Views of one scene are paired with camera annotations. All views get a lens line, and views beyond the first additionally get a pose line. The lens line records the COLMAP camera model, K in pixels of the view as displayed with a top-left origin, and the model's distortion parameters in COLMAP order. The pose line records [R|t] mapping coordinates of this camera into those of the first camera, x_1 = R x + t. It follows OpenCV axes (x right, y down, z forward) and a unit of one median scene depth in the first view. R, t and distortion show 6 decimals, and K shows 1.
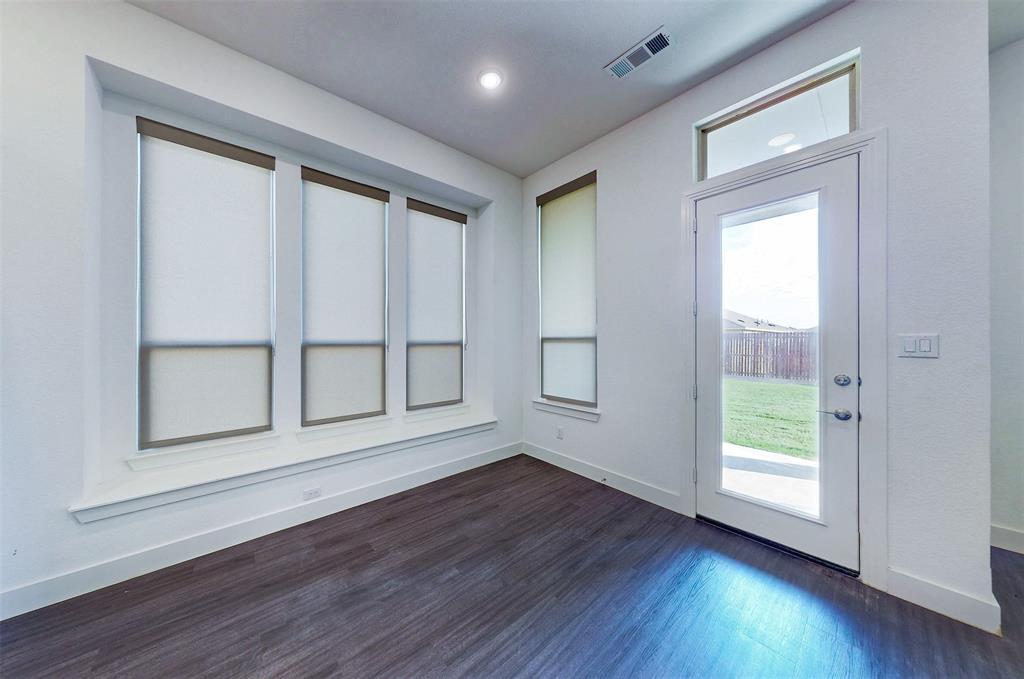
lens RADIAL K [[322.3, 0, 477.2], [0, 322.3, 340.5], [0, 0, 1]] dist [-0.000439, -0.000020]
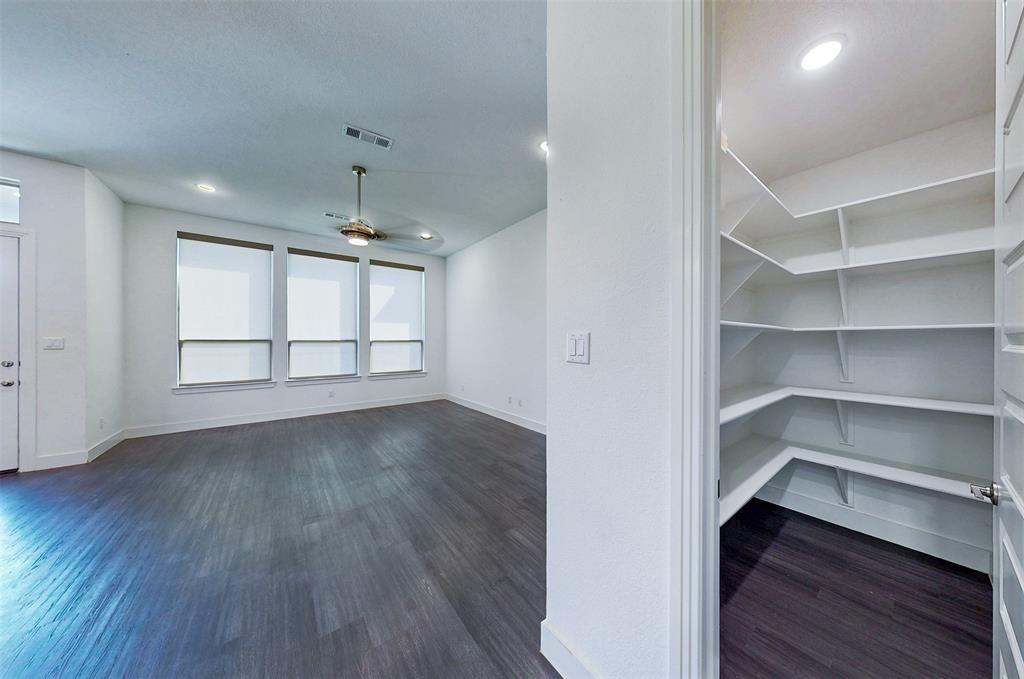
lens RADIAL K [[319.6, 0, 567.8], [0, 319.6, 339.7], [0, 0, 1]] dist [-0.000004, -0.000021]
pose [[-0.067544, 0.003919, 0.997709, -0.812436], [0.000674, 0.999992, -0.003882, 0.001510], [-0.997716, 0.000410, -0.067546, -1.940419]]
